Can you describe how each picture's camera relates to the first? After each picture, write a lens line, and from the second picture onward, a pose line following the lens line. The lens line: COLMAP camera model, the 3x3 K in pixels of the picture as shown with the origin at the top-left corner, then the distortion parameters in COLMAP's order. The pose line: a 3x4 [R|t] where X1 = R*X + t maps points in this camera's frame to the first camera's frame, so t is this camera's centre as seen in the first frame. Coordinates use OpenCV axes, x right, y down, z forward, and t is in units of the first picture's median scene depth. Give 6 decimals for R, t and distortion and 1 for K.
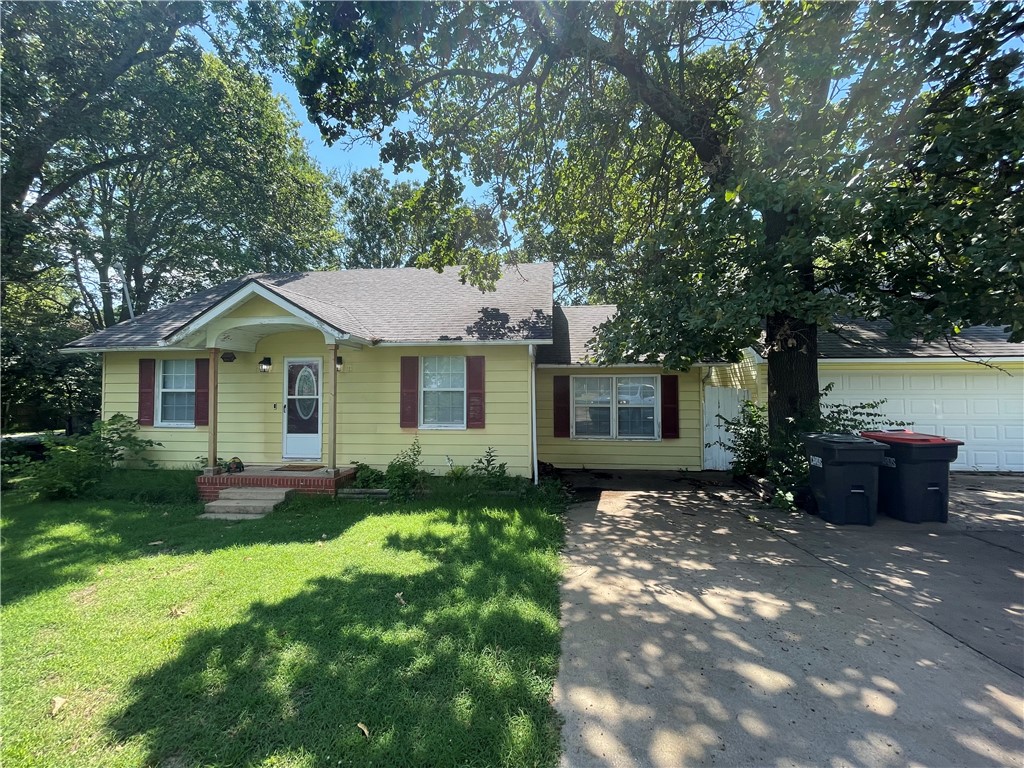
lens RADIAL K [[421.9, 0, 512.0], [0, 421.9, 384.0], [0, 0, 1]] dist [-0.007960, 0.000642]
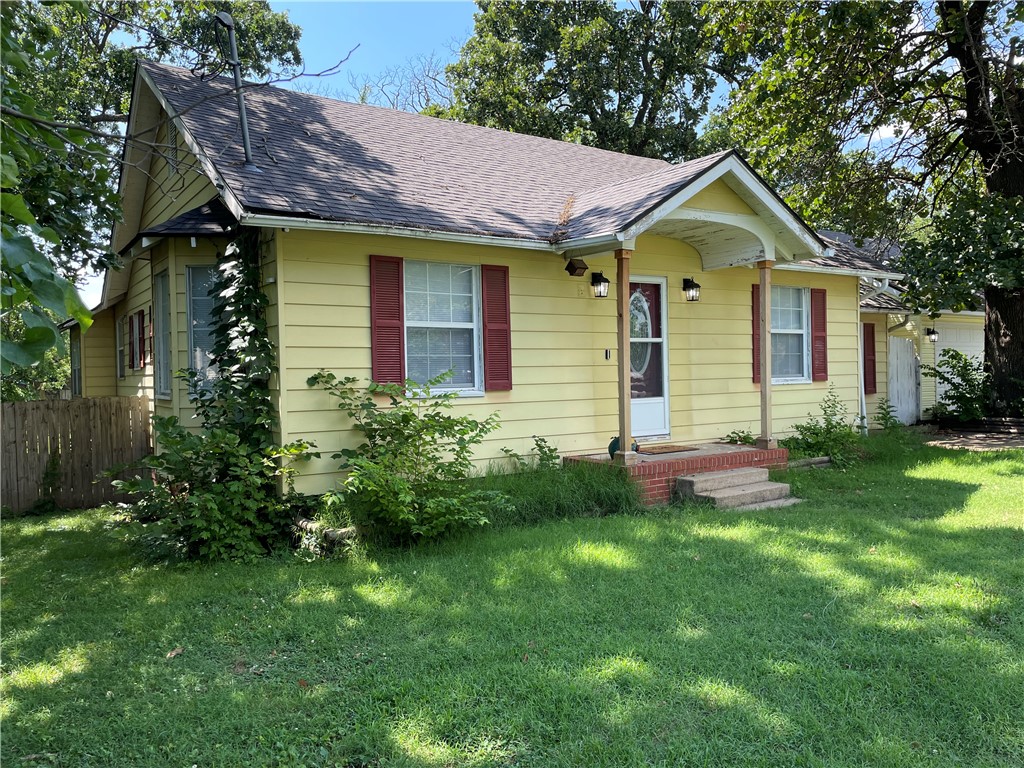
lens RADIAL K [[785.8, 0, 512.0], [0, 785.8, 384.0], [0, 0, 1]] dist [0.090569, -0.143121]
pose [[0.763529, -0.021662, 0.645410, -1.509127], [0.003452, 0.999560, 0.029465, 0.066200], [-0.645765, -0.020269, 0.763268, 0.248144]]
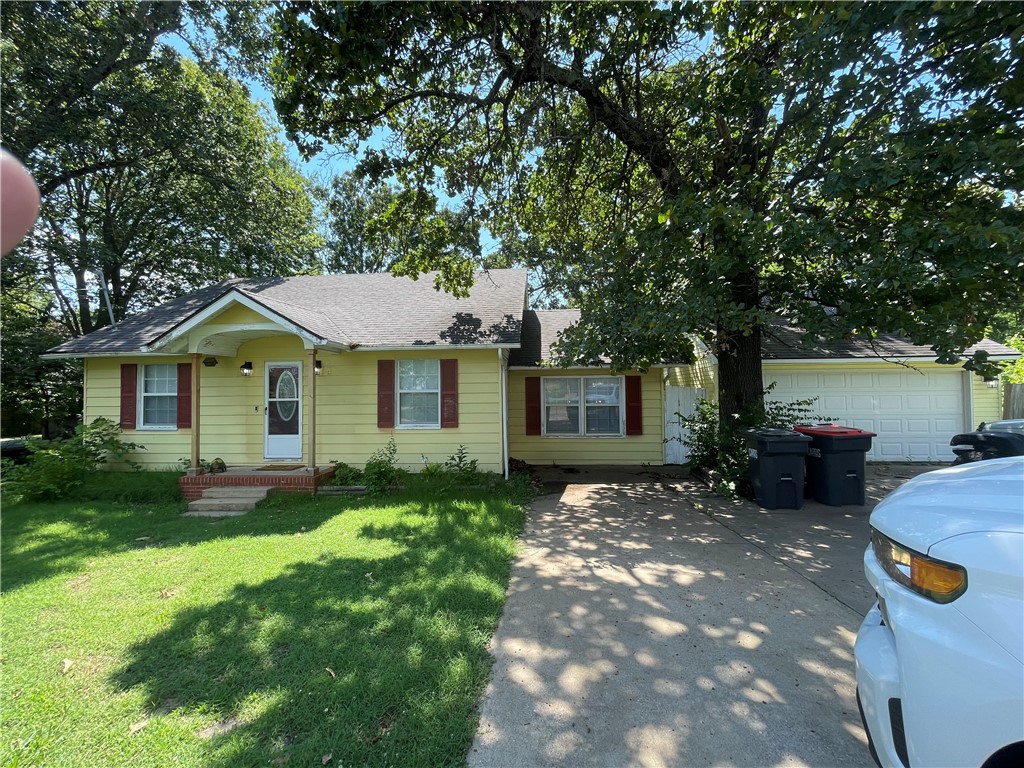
lens RADIAL K [[421.9, 0, 512.0], [0, 421.9, 384.0], [0, 0, 1]] dist [-0.007960, 0.000642]
pose [[0.999448, -0.008332, 0.032162, 0.037986], [0.008369, 0.999964, -0.001018, -0.002066], [-0.032153, 0.001286, 0.999482, -0.063511]]
